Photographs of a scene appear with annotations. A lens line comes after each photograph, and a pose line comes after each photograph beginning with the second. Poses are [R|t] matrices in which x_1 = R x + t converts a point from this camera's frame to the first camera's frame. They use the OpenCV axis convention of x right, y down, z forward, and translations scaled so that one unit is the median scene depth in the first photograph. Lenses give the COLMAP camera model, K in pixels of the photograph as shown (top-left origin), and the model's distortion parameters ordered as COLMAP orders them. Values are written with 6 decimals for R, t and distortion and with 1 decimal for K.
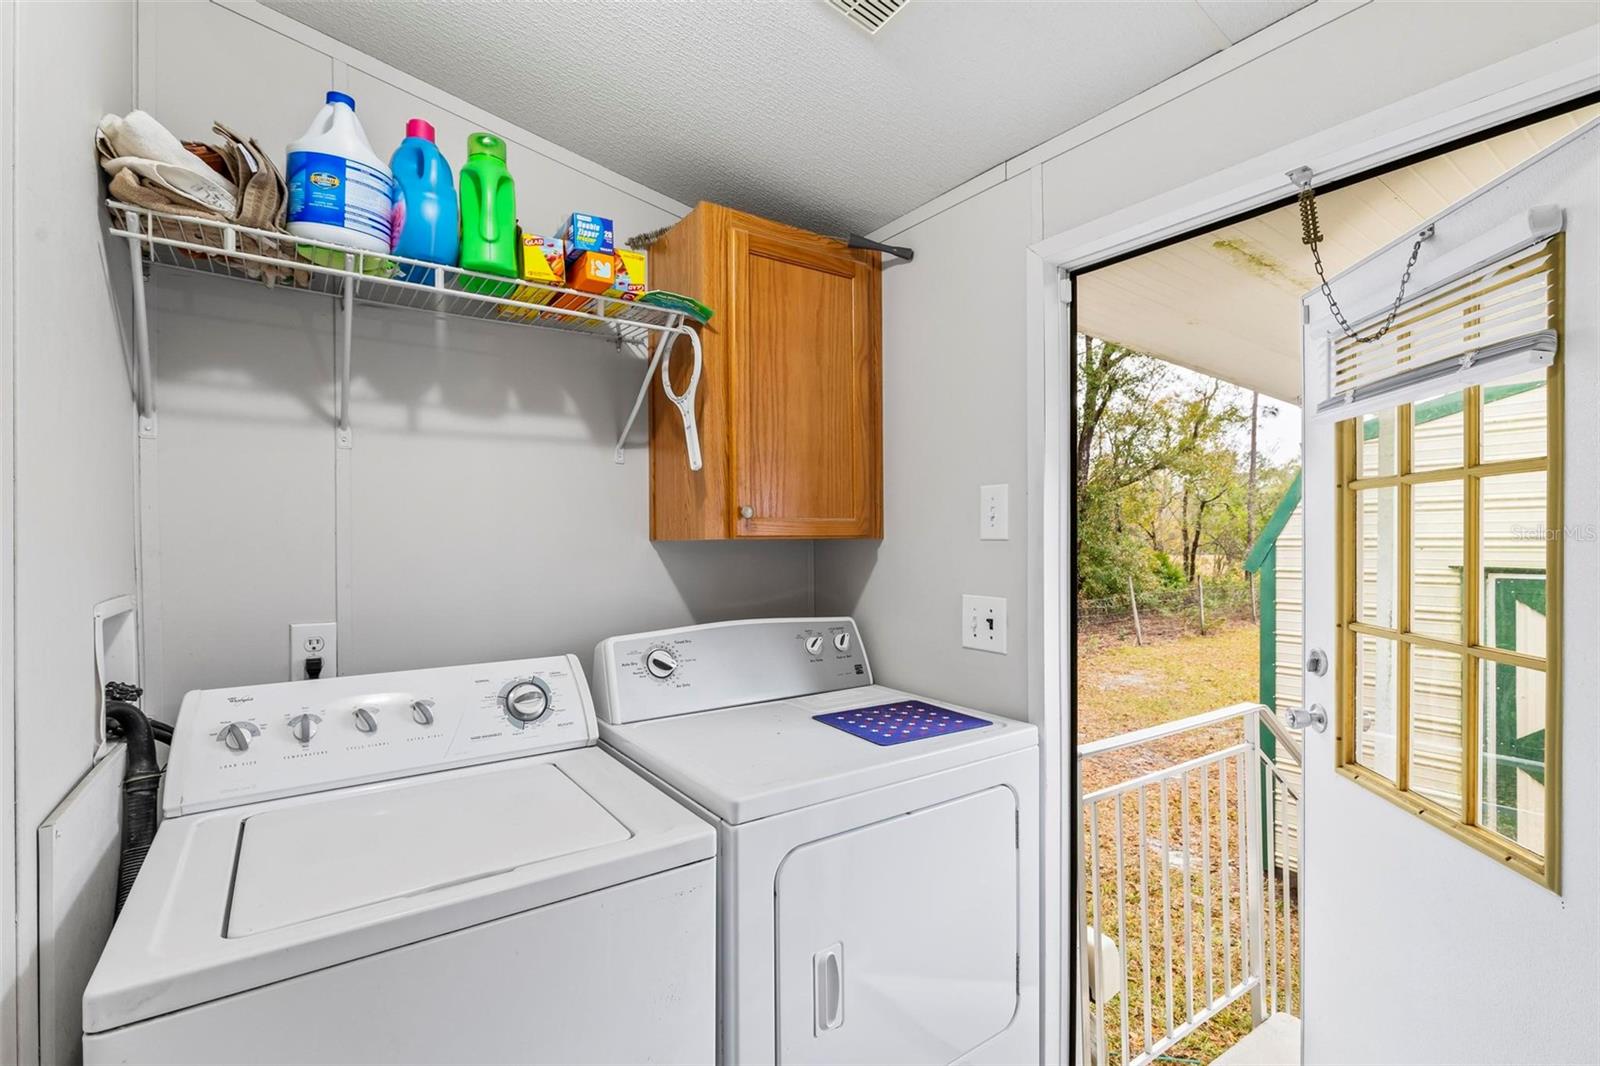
lens RADIAL K [[726.1, 0, 787.7], [0, 726.1, 534.5], [0, 0, 1]] dist [0.008067, -0.000129]
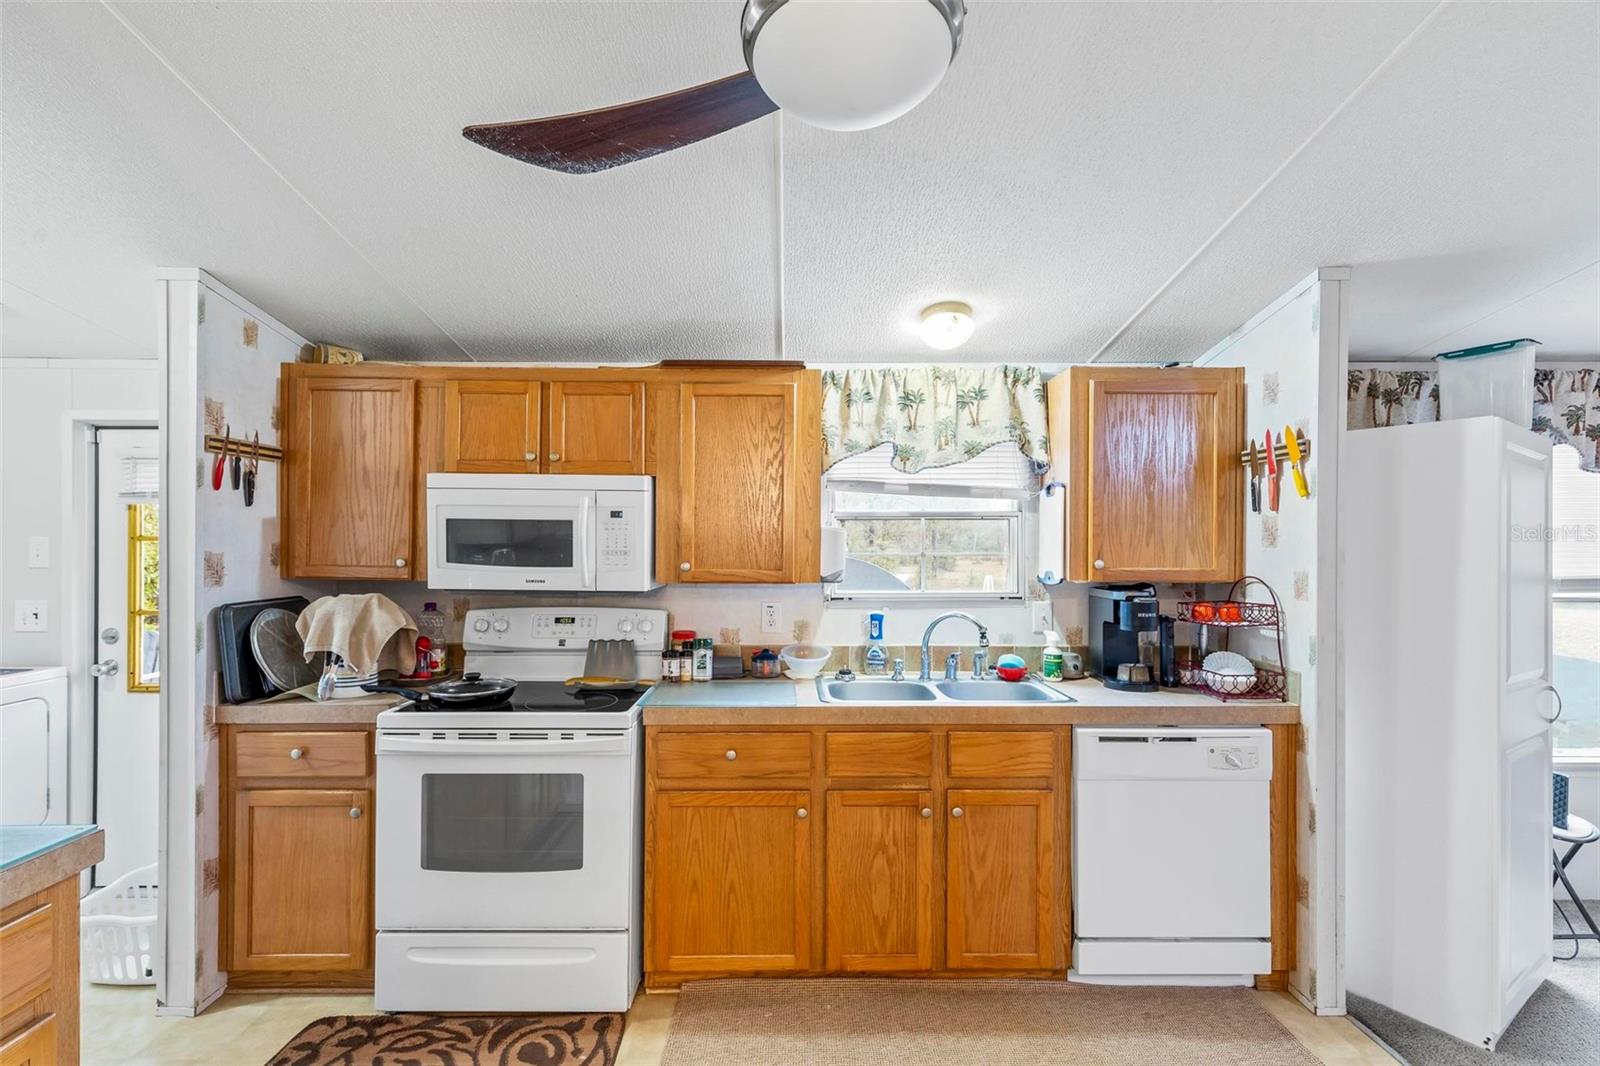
lens RADIAL K [[713.2, 0, 787.8], [0, 713.2, 544.6], [0, 0, 1]] dist [0.009306, -0.000042]
pose [[0.564580, 0.002536, 0.825375, -0.129777], [-0.006020, 0.999981, 0.001045, -0.060378], [-0.825357, -0.005559, 0.564584, -1.459772]]
